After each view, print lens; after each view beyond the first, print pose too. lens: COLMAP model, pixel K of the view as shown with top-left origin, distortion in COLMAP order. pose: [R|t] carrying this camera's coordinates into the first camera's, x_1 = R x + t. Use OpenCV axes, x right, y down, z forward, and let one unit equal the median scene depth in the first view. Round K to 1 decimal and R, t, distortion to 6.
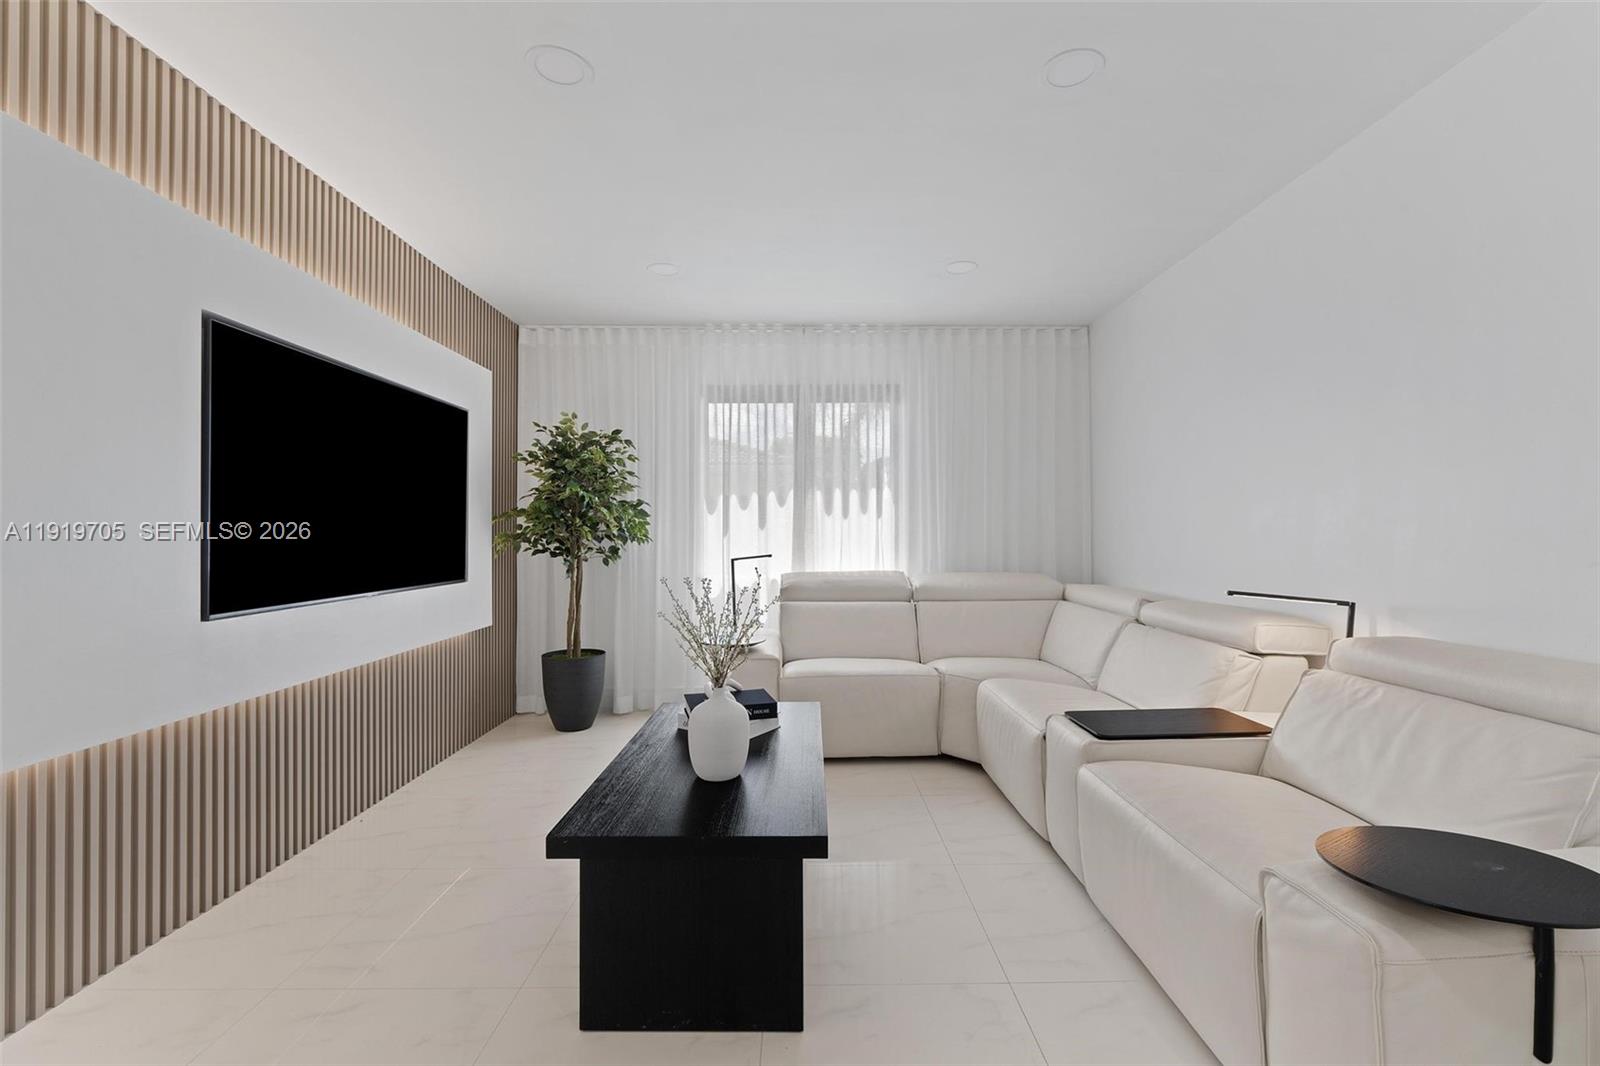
lens RADIAL K [[682.6, 0, 802.9], [0, 682.6, 537.1], [0, 0, 1]] dist [-0.002008, -0.000251]
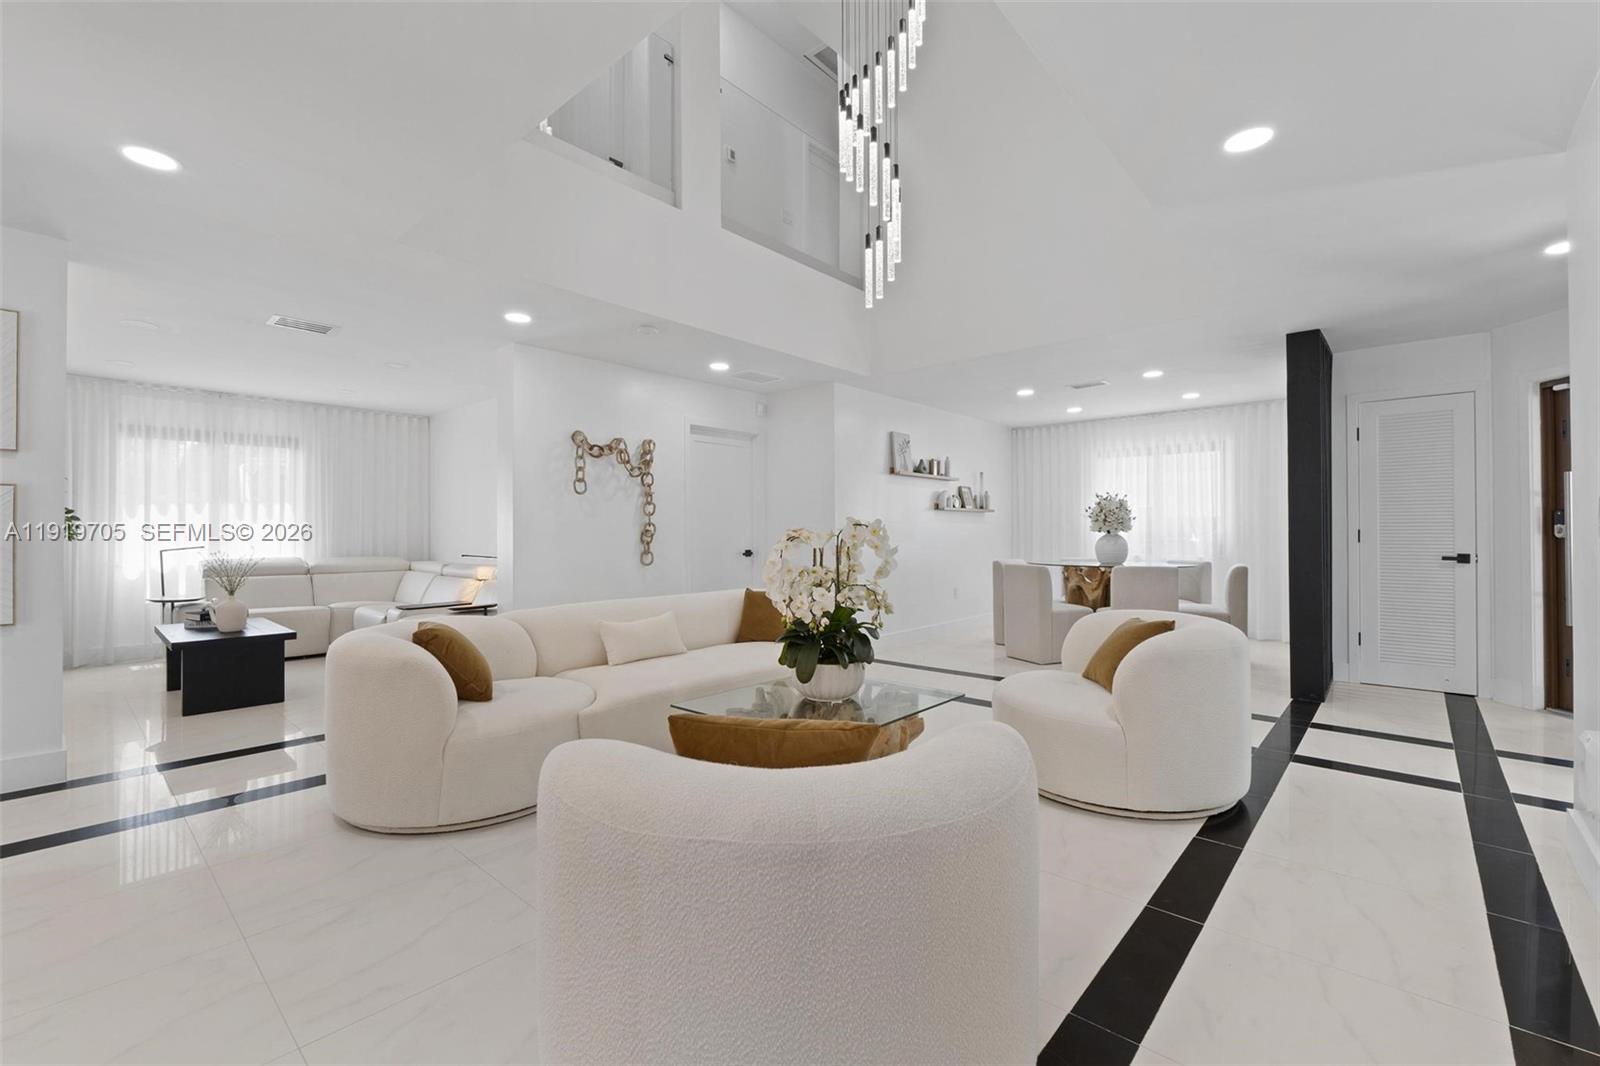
lens RADIAL K [[682.6, 0, 802.9], [0, 682.6, 537.1], [0, 0, 1]] dist [-0.002008, -0.000251]
pose [[0.677827, 0.006415, 0.735194, -0.239261], [-0.003010, 0.999978, -0.005950, 0.010671], [-0.735216, 0.001820, 0.677831, -0.978927]]
